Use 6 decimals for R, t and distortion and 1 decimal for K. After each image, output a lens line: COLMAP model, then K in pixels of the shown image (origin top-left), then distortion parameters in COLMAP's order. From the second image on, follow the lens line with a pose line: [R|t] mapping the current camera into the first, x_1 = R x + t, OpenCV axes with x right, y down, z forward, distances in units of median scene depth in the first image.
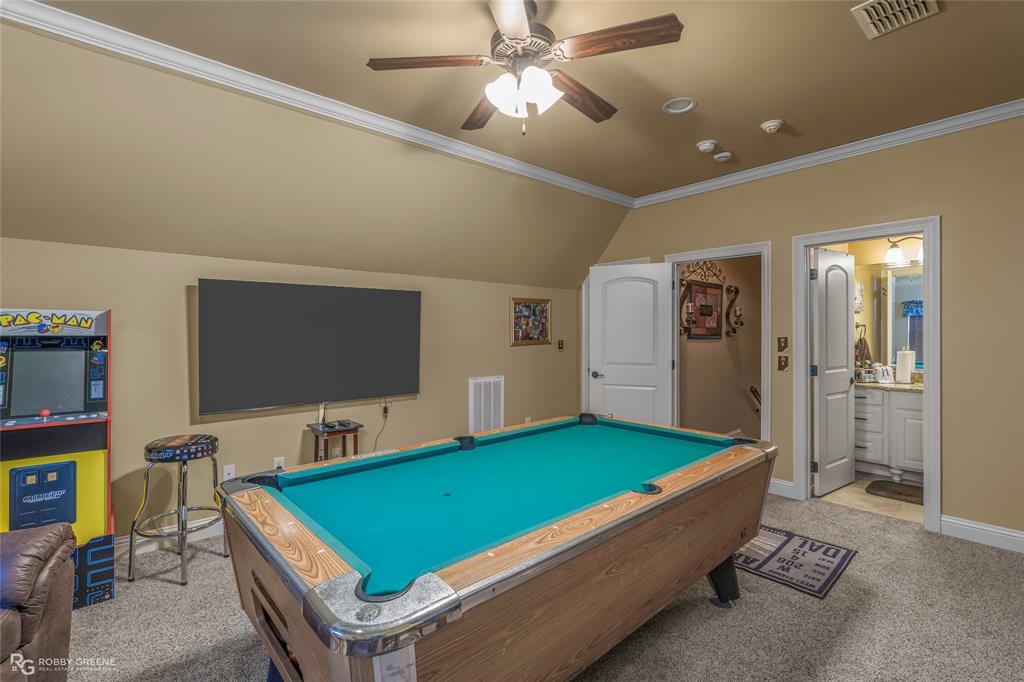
lens RADIAL K [[459.4, 0, 510.5], [0, 459.4, 334.0], [0, 0, 1]] dist [-0.004107, -0.000329]
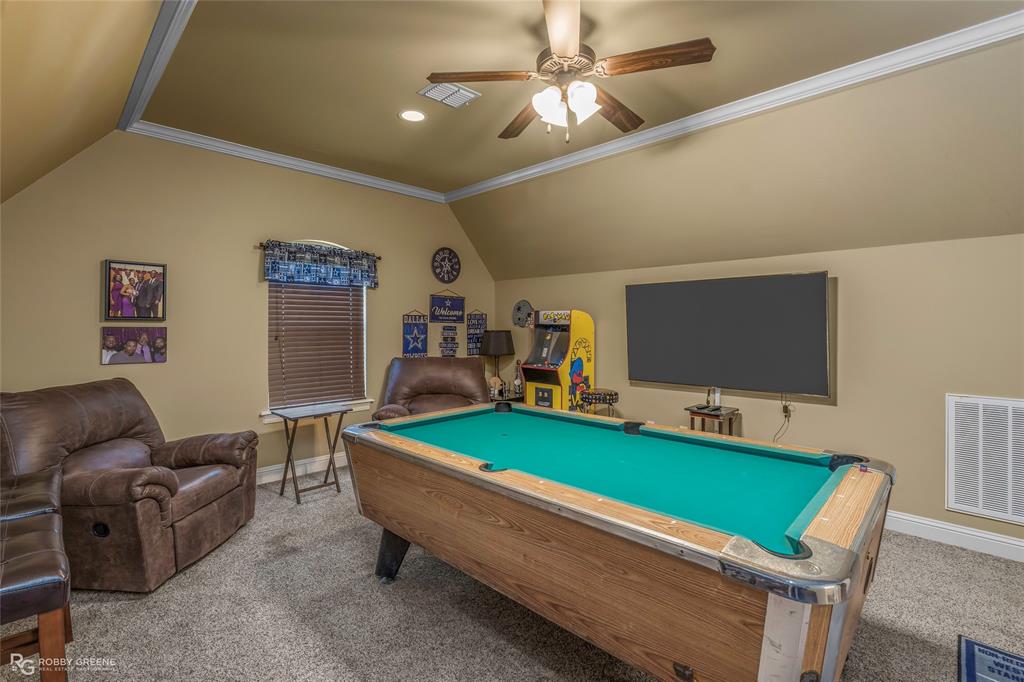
lens RADIAL K [[461.5, 0, 510.6], [0, 461.5, 325.1], [0, 0, 1]] dist [0.000451, -0.000030]
pose [[0.066495, 0.003868, -0.997779, 0.960685], [-0.000184, 0.999993, 0.003864, -0.001079], [0.997787, -0.000073, 0.066495, 0.676109]]
